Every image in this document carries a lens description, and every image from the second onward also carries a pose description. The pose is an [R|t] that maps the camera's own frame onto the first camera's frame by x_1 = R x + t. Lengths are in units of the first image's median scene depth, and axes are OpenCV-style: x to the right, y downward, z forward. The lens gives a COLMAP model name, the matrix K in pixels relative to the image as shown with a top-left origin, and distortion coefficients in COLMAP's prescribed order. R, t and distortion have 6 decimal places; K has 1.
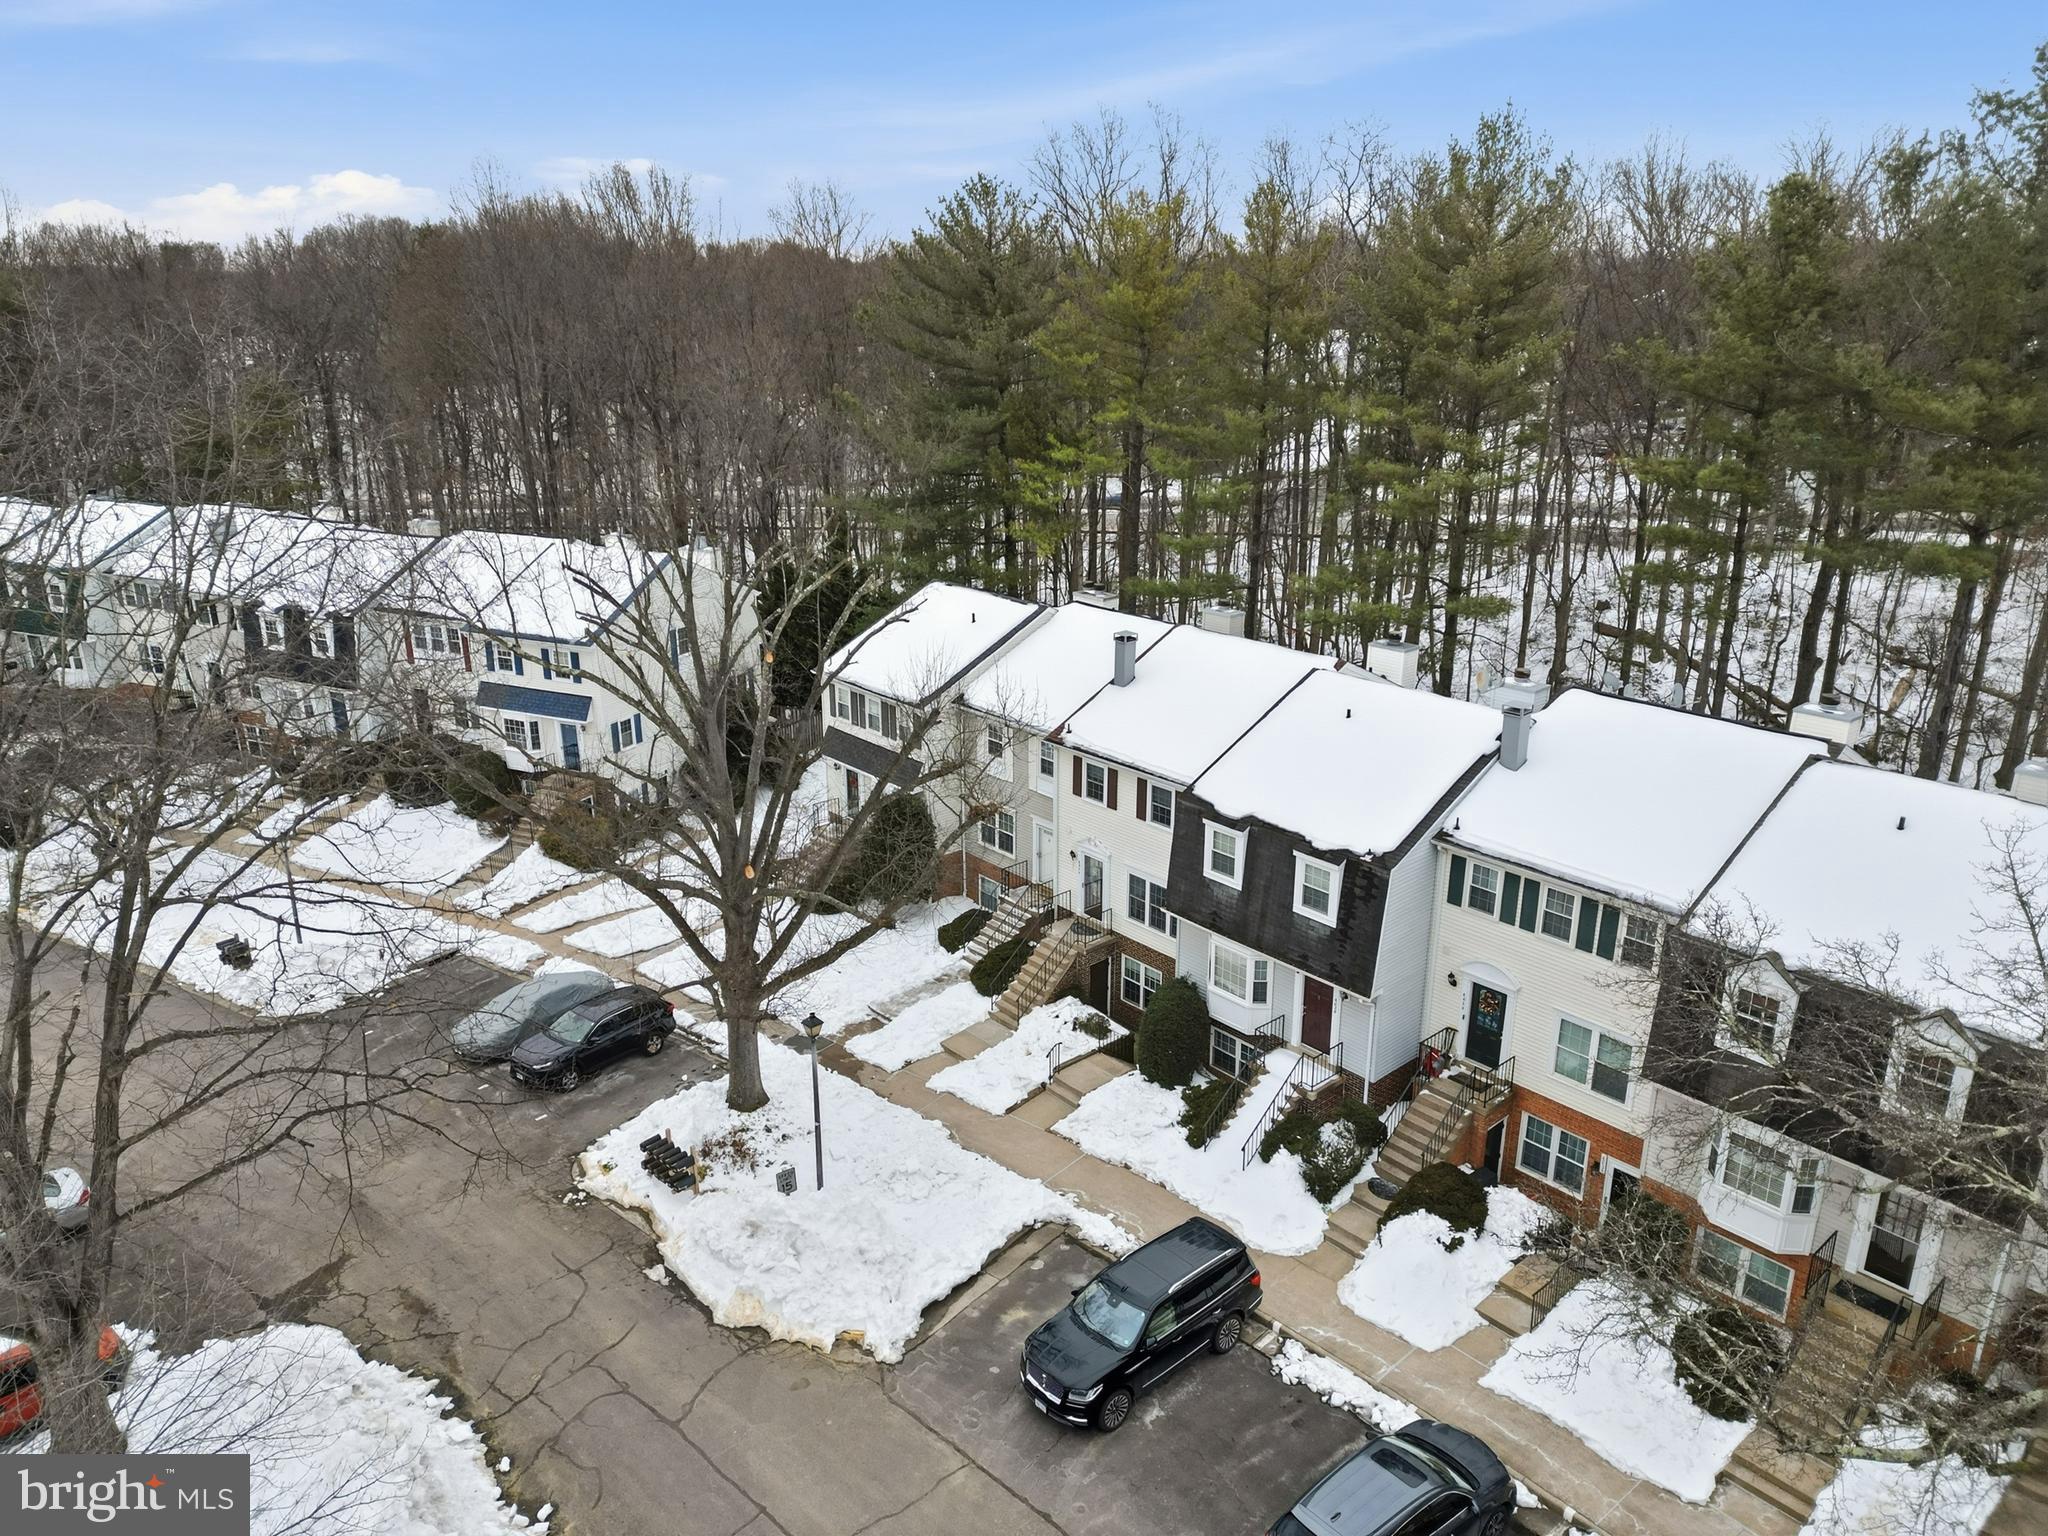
lens RADIAL K [[1417.8, 0, 1024.0], [0, 1417.8, 768.0], [0, 0, 1]] dist [0.004072, 0.000661]
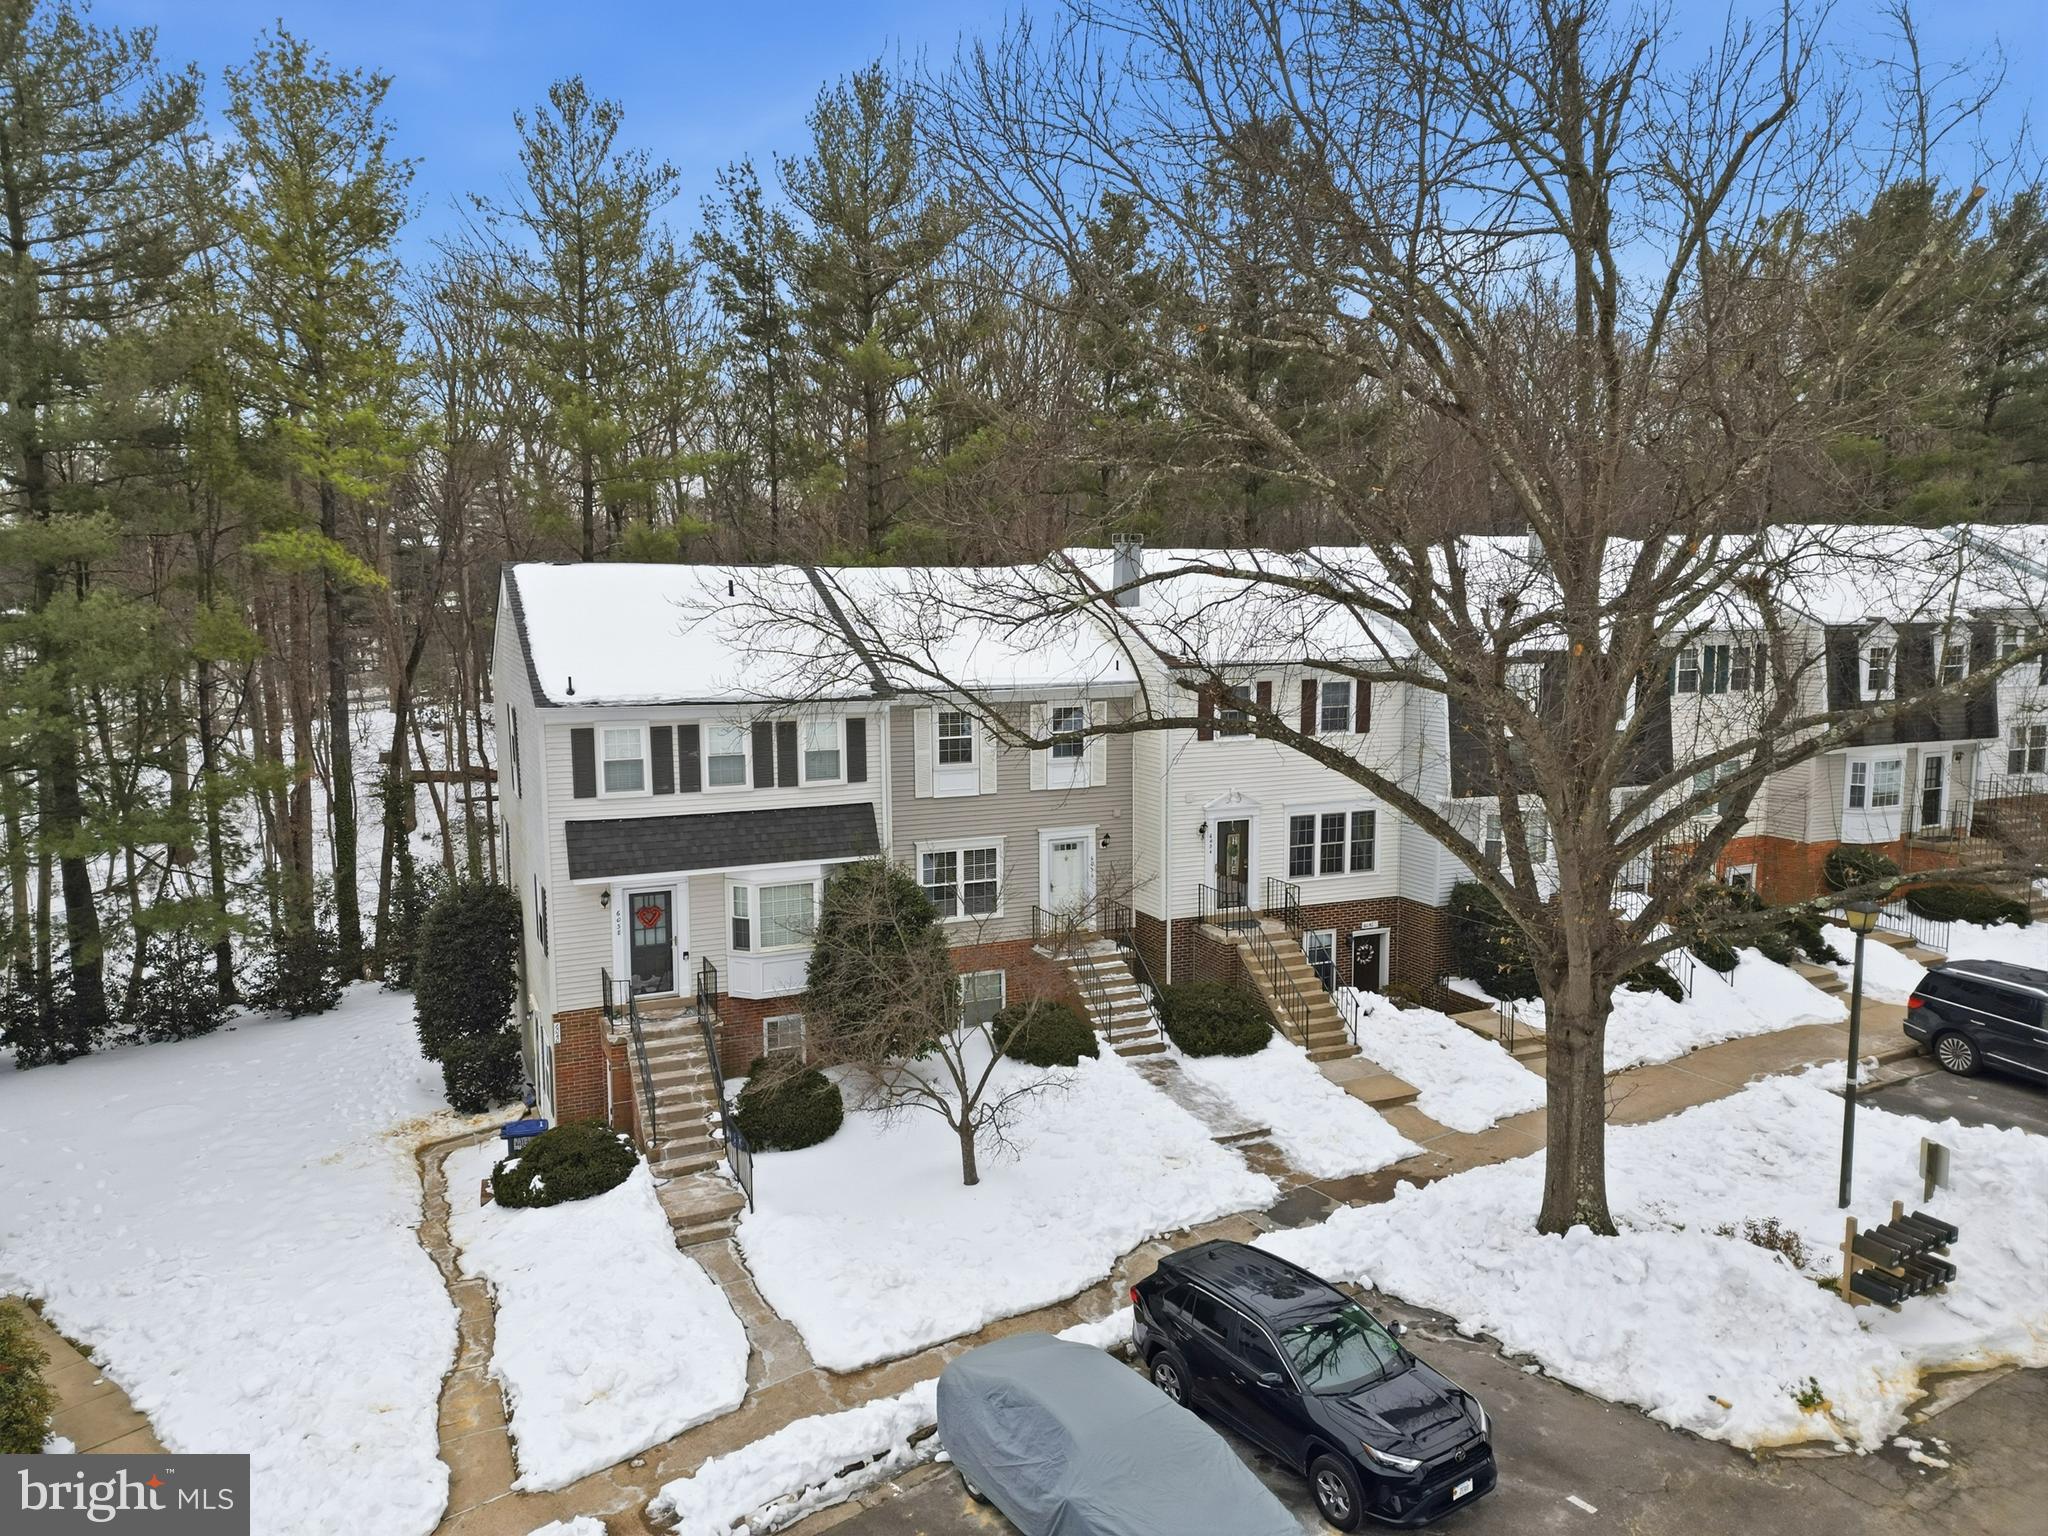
lens RADIAL K [[1417.8, 0, 1024.0], [0, 1417.8, 768.0], [0, 0, 1]] dist [0.004072, 0.000661]
pose [[0.316259, -0.129239, 0.939829, -0.676125], [0.309593, 0.950499, 0.026527, -0.014882], [-0.896735, 0.282575, 0.340615, 0.853061]]
